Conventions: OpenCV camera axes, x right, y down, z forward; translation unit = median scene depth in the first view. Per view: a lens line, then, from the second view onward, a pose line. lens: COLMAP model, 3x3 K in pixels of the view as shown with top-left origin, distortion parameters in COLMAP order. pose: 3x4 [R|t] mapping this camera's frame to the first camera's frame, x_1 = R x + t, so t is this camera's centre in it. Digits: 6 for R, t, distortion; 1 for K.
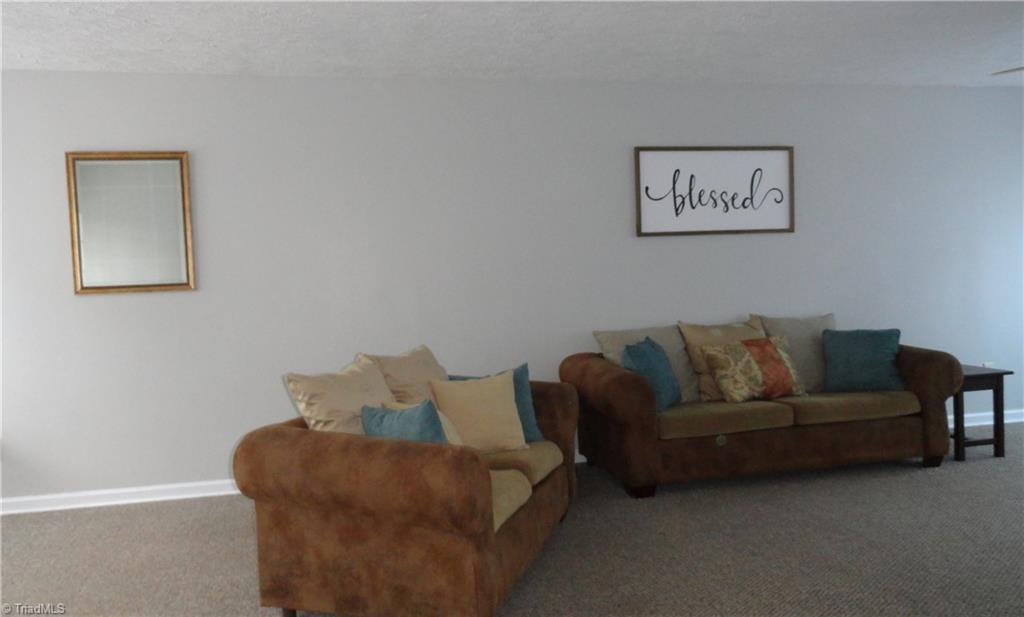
lens RADIAL K [[744.9, 0, 473.2], [0, 744.9, 309.5], [0, 0, 1]] dist [-0.000859, -0.001361]
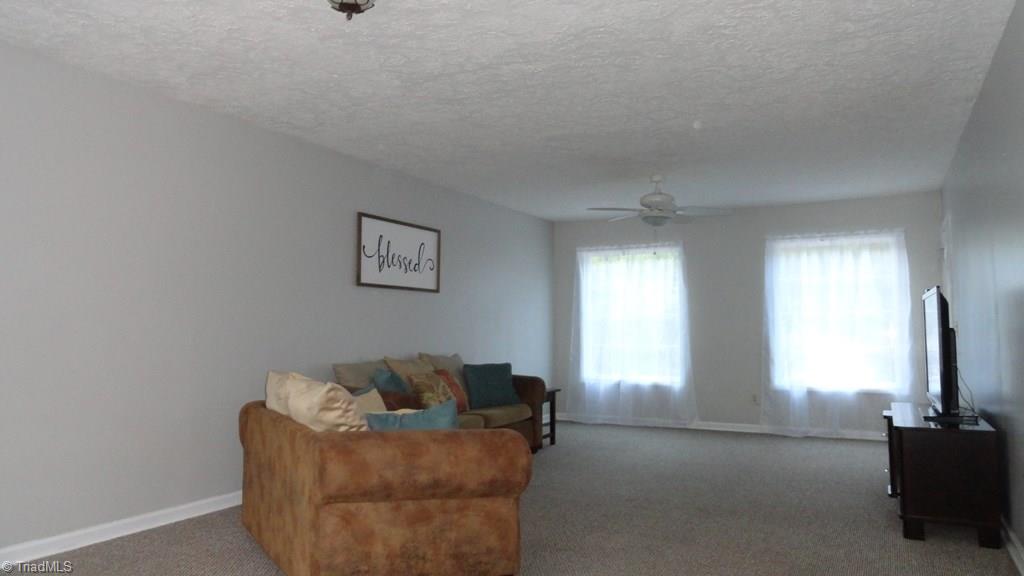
lens RADIAL K [[706.4, 0, 514.7], [0, 706.4, 284.9], [0, 0, 1]] dist [0.002799, 0.008988]
pose [[0.628867, 0.091958, 0.772056, -0.505438], [0.004968, 0.992486, -0.122259, 0.042285], [-0.777497, 0.080720, 0.623685, 0.095169]]
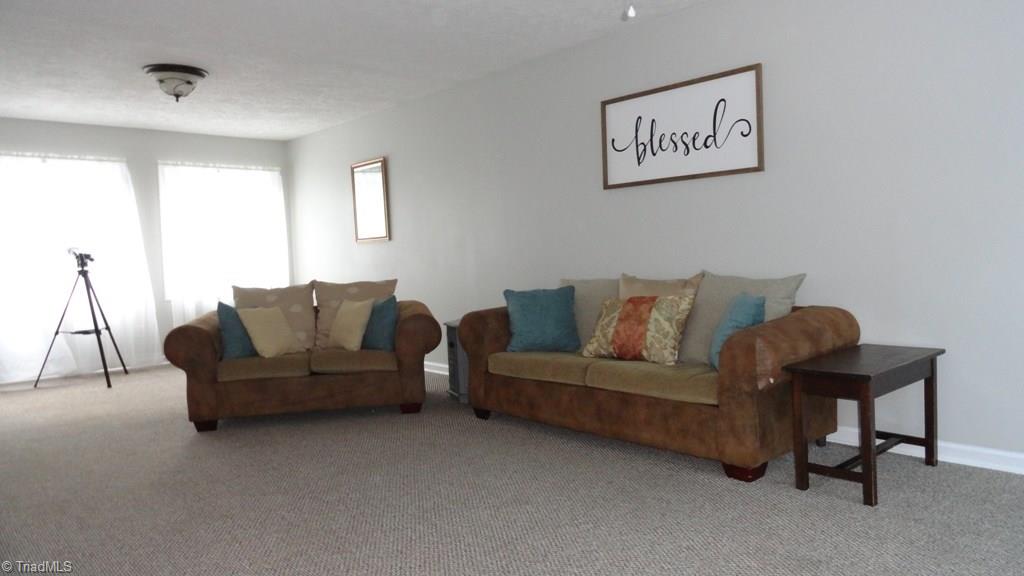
lens RADIAL K [[706.4, 0, 514.7], [0, 706.4, 284.9], [0, 0, 1]] dist [0.002799, 0.008988]
pose [[0.509355, 0.061378, -0.858365, 1.015141], [-0.018815, 0.998009, 0.060198, -0.022946], [0.860351, -0.014512, 0.509496, 0.401880]]
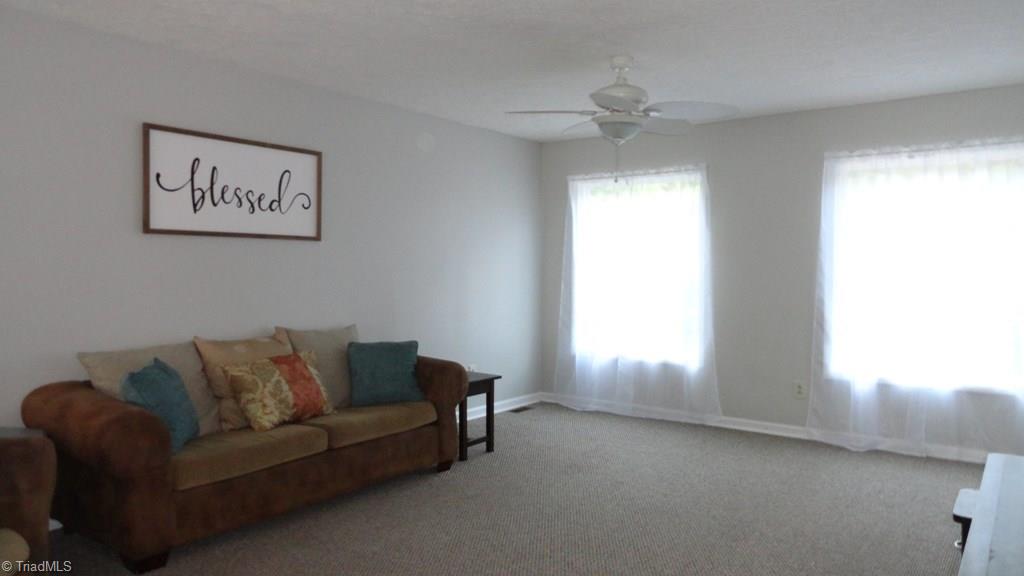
lens RADIAL K [[706.4, 0, 514.7], [0, 706.4, 284.9], [0, 0, 1]] dist [0.002799, 0.008988]
pose [[0.742128, 0.028124, 0.669668, 0.006374], [-0.009097, 0.999450, -0.031892, -0.020935], [-0.670196, 0.017576, 0.741976, 0.162378]]
